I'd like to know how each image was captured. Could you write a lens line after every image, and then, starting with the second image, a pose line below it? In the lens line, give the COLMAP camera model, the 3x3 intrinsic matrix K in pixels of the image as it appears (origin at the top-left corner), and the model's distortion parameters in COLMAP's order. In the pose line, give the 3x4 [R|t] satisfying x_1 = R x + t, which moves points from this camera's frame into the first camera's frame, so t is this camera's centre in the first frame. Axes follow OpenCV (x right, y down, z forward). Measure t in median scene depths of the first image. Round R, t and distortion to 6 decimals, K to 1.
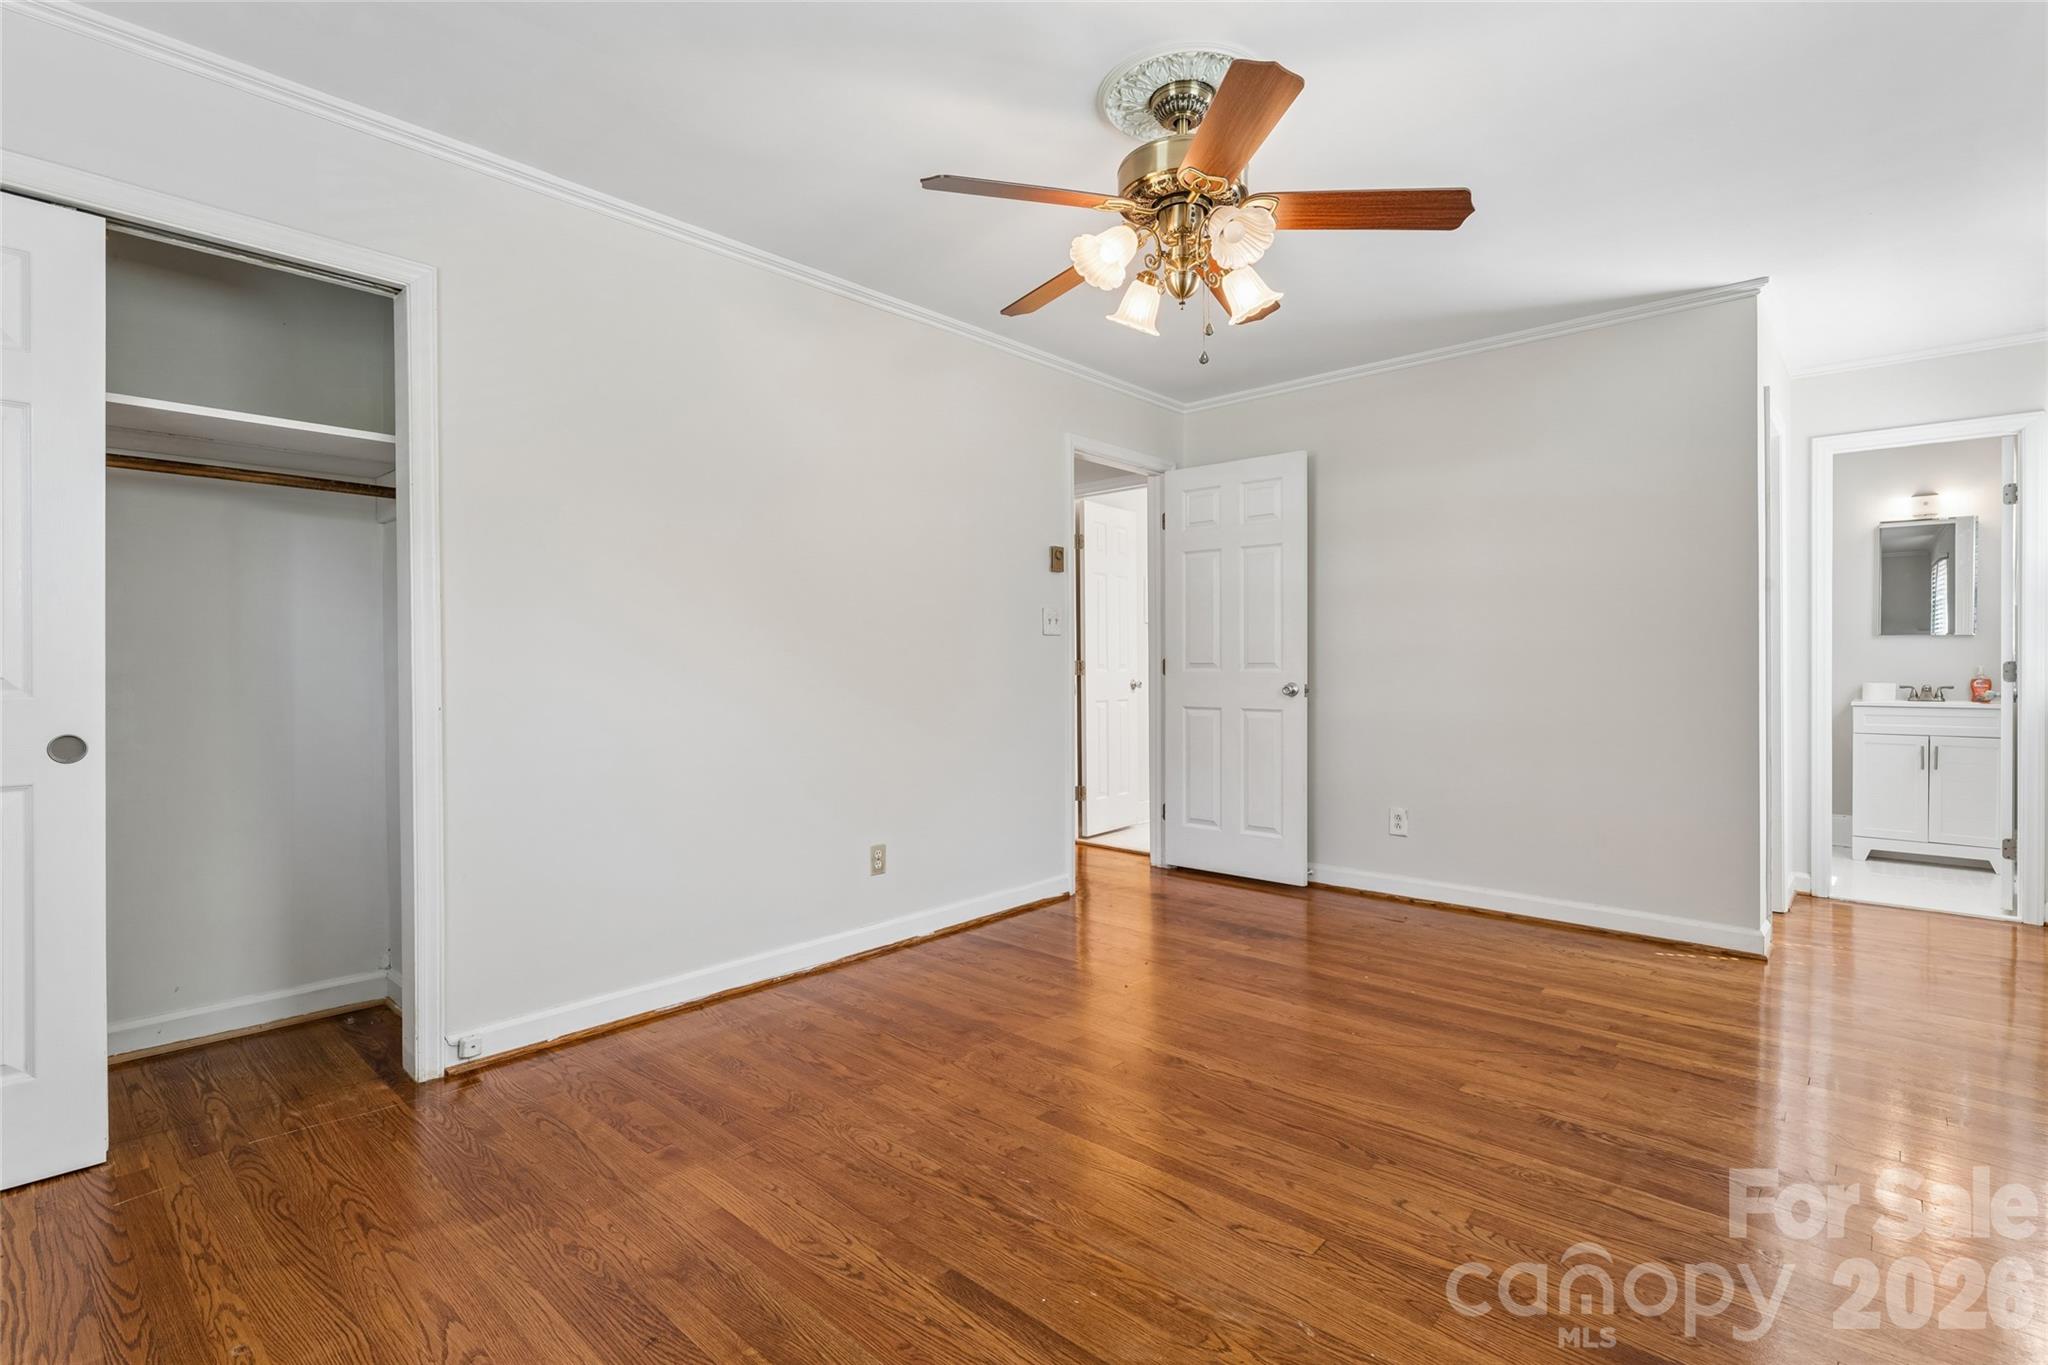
lens RADIAL K [[953.6, 0, 1021.3], [0, 953.6, 675.4], [0, 0, 1]] dist [-0.000822, -0.000129]
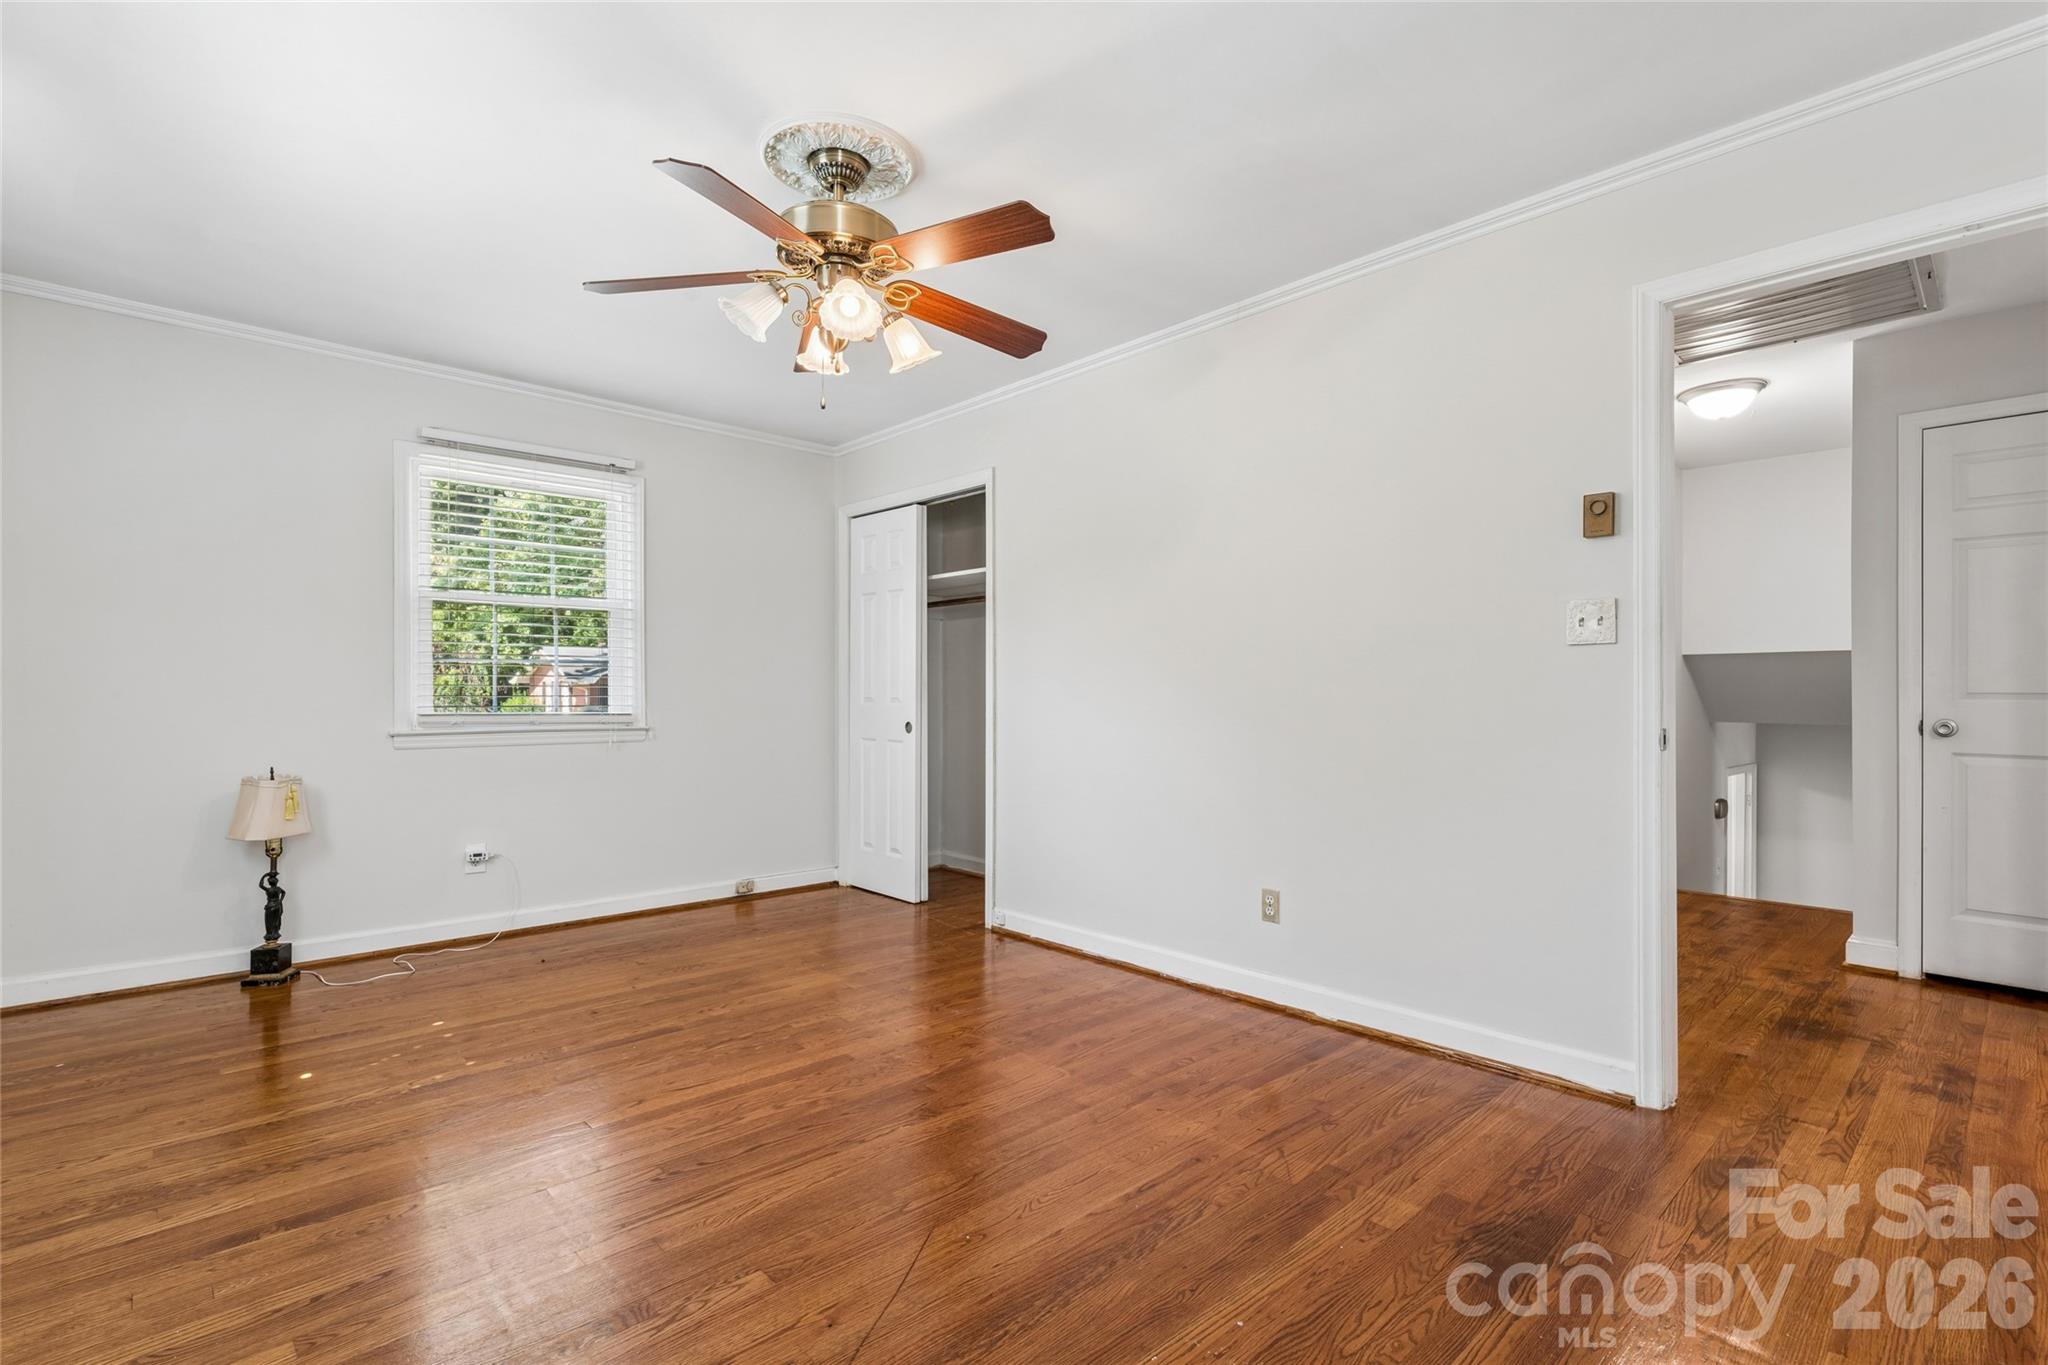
lens RADIAL K [[953.6, 0, 1022.9], [0, 953.6, 690.1], [0, 0, 1]] dist [-0.000822, -0.000129]
pose [[-0.087456, 0.002741, -0.996165, 1.152183], [-0.007226, 0.999968, 0.003386, -0.023503], [0.996142, 0.007495, -0.087433, 1.232489]]
